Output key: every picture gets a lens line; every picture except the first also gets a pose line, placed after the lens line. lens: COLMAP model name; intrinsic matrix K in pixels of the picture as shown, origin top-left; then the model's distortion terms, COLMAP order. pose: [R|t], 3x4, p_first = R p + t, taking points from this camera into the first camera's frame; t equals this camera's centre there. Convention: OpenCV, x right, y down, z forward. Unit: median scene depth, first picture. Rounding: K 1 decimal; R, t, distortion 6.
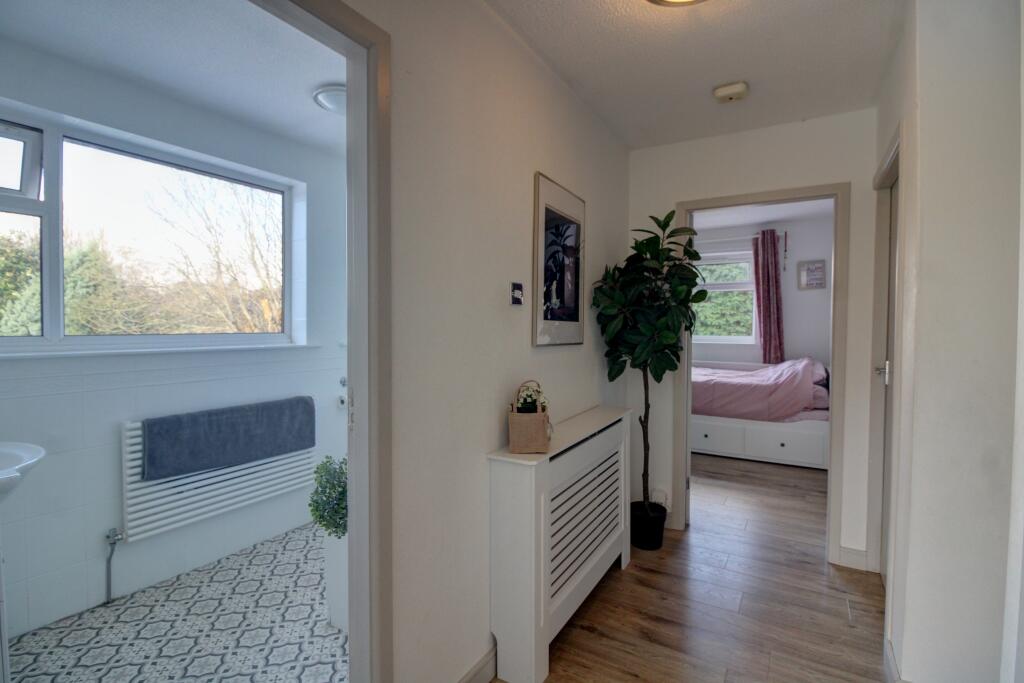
lens RADIAL K [[480.5, 0, 513.8], [0, 480.5, 334.5], [0, 0, 1]] dist [-0.001048, -0.000995]
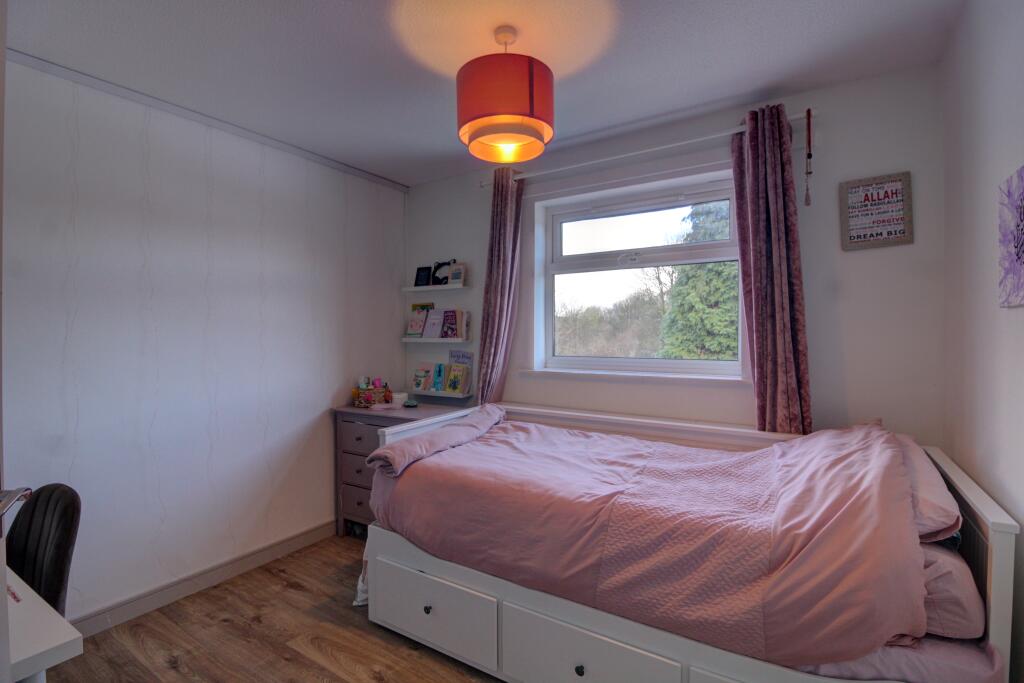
lens RADIAL K [[480.5, 0, 513.8], [0, 480.5, 334.5], [0, 0, 1]] dist [-0.001048, -0.000995]
pose [[0.999559, -0.006953, -0.028867, 0.325228], [0.006352, 0.999762, -0.020884, -0.014249], [0.029005, 0.020692, 0.999365, 0.587172]]
